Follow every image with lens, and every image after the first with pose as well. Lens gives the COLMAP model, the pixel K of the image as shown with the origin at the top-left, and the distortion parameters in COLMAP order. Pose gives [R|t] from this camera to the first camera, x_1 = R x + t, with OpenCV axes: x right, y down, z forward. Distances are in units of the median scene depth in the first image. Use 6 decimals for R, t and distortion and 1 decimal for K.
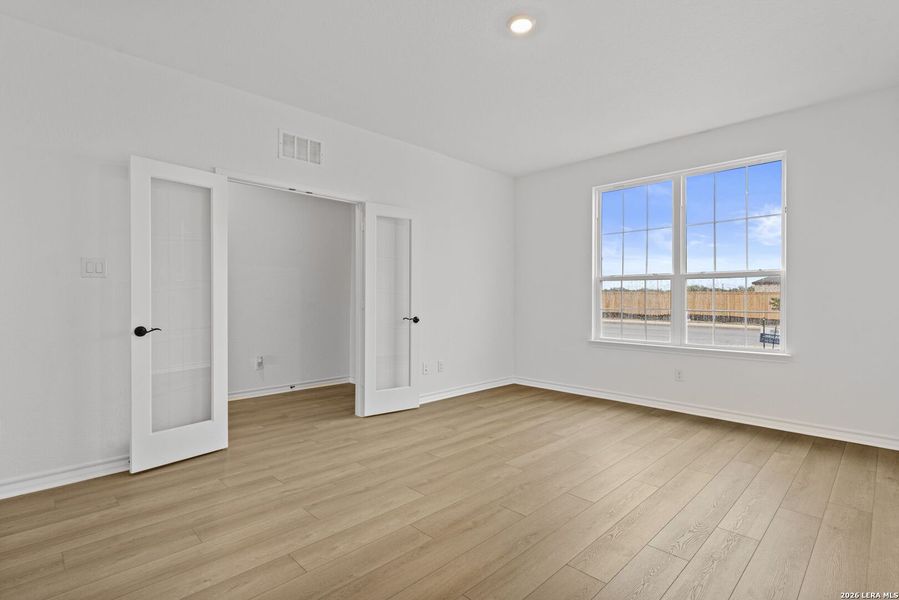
lens RADIAL K [[405.1, 0, 442.3], [0, 405.1, 300.5], [0, 0, 1]] dist [-0.000036, -0.000354]
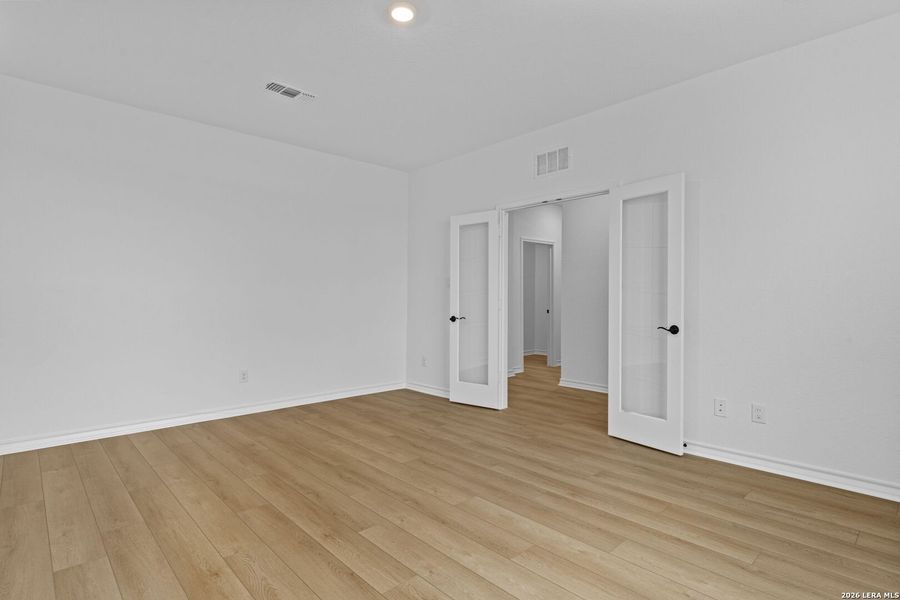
lens RADIAL K [[405.6, 0, 442.8], [0, 405.6, 300.5], [0, 0, 1]] dist [-0.000036, -0.000354]
pose [[0.070169, 0.001532, -0.997534, 0.890747], [-0.006156, 0.999980, 0.001102, -0.002184], [0.997516, 0.006063, 0.070178, 0.789437]]
